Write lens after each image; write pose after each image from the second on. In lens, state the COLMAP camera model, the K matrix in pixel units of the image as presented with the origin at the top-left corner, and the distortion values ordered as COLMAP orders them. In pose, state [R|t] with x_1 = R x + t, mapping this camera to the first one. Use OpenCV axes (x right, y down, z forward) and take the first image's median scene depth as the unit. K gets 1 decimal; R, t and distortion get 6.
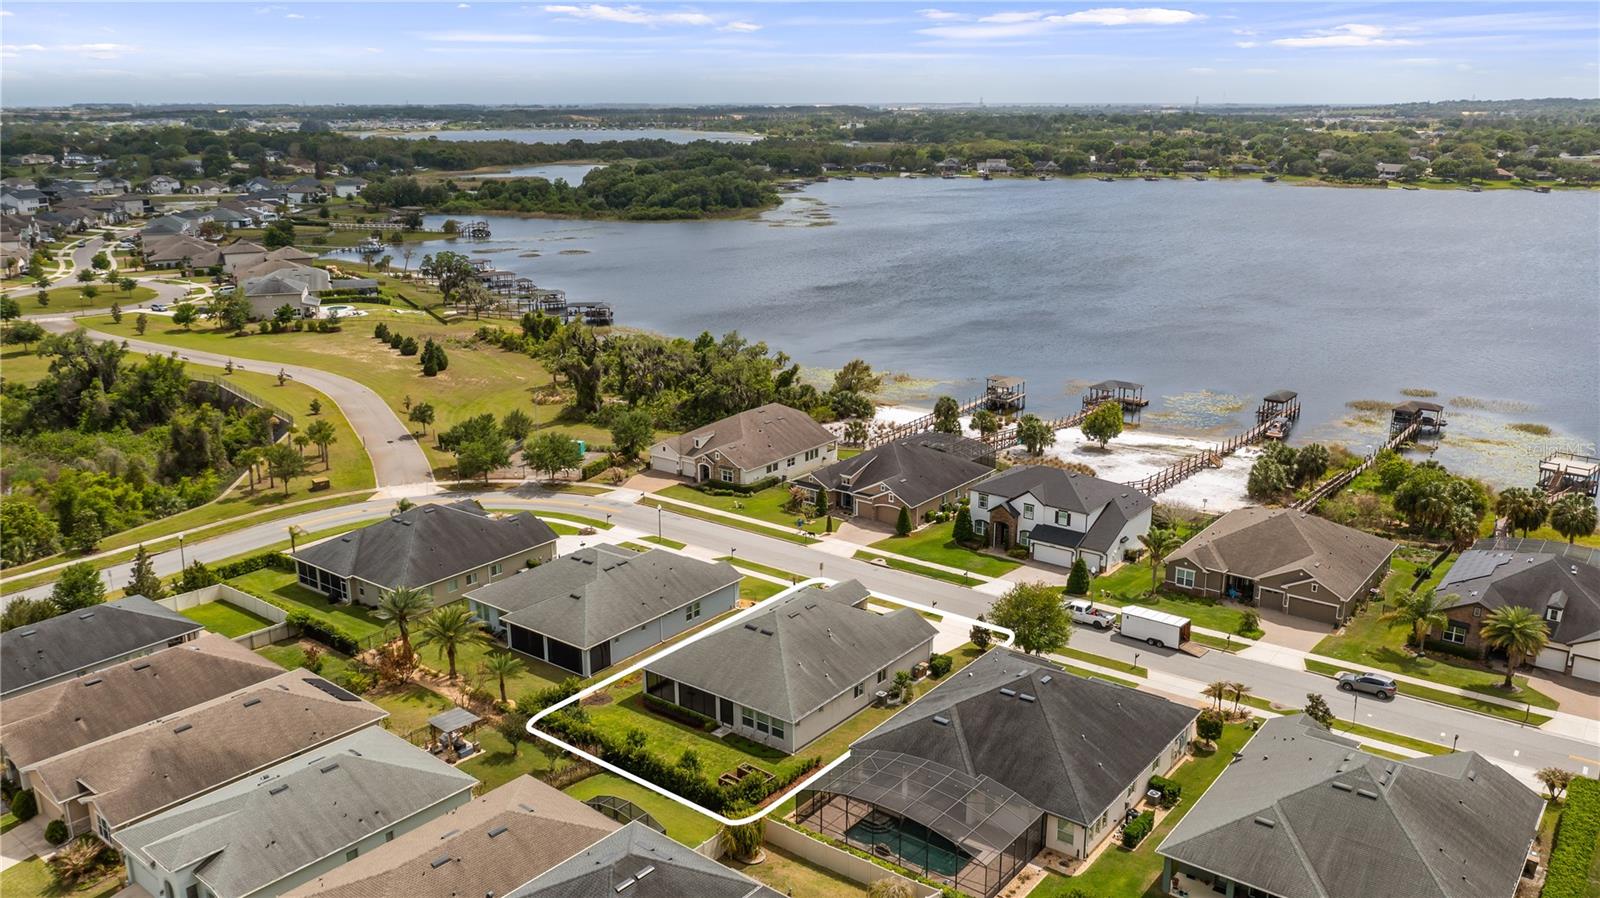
lens RADIAL K [[1256.6, 0, 800.0], [0, 1256.6, 449.0], [0, 0, 1]] dist [-0.017565, 0.004883]
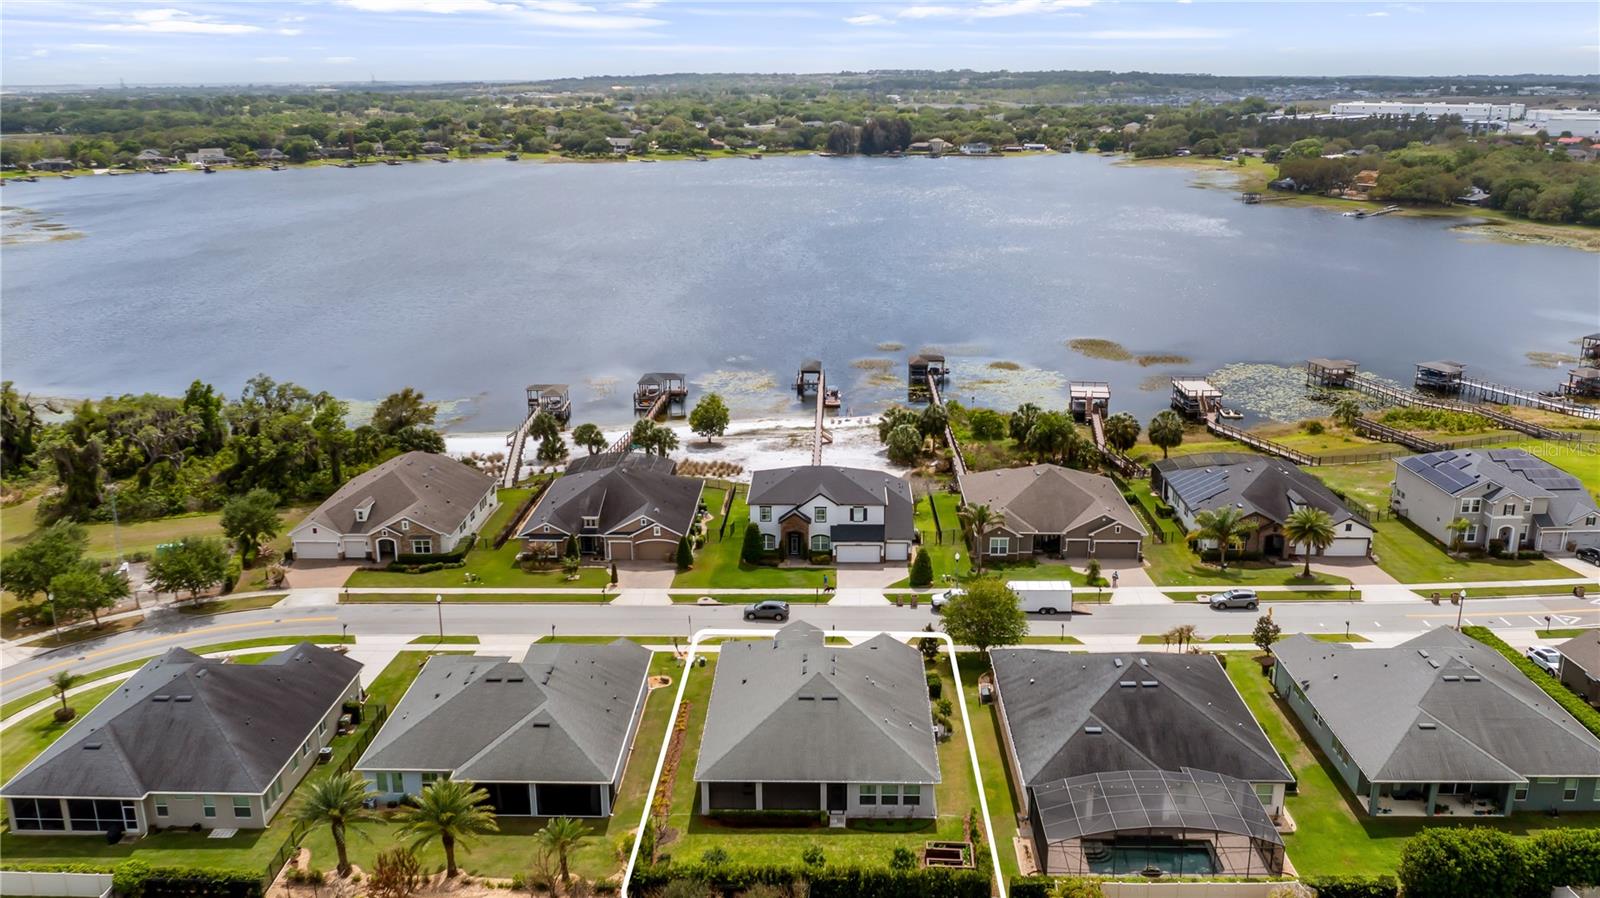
lens RADIAL K [[1303.3, 0, 800.0], [0, 1303.3, 449.0], [0, 0, 1]] dist [-0.022444, 0.002713]
pose [[0.809976, -0.165061, 0.562755, -0.345264], [0.161171, 0.985278, 0.057017, -0.053315], [-0.563881, 0.044517, 0.824655, 0.163113]]
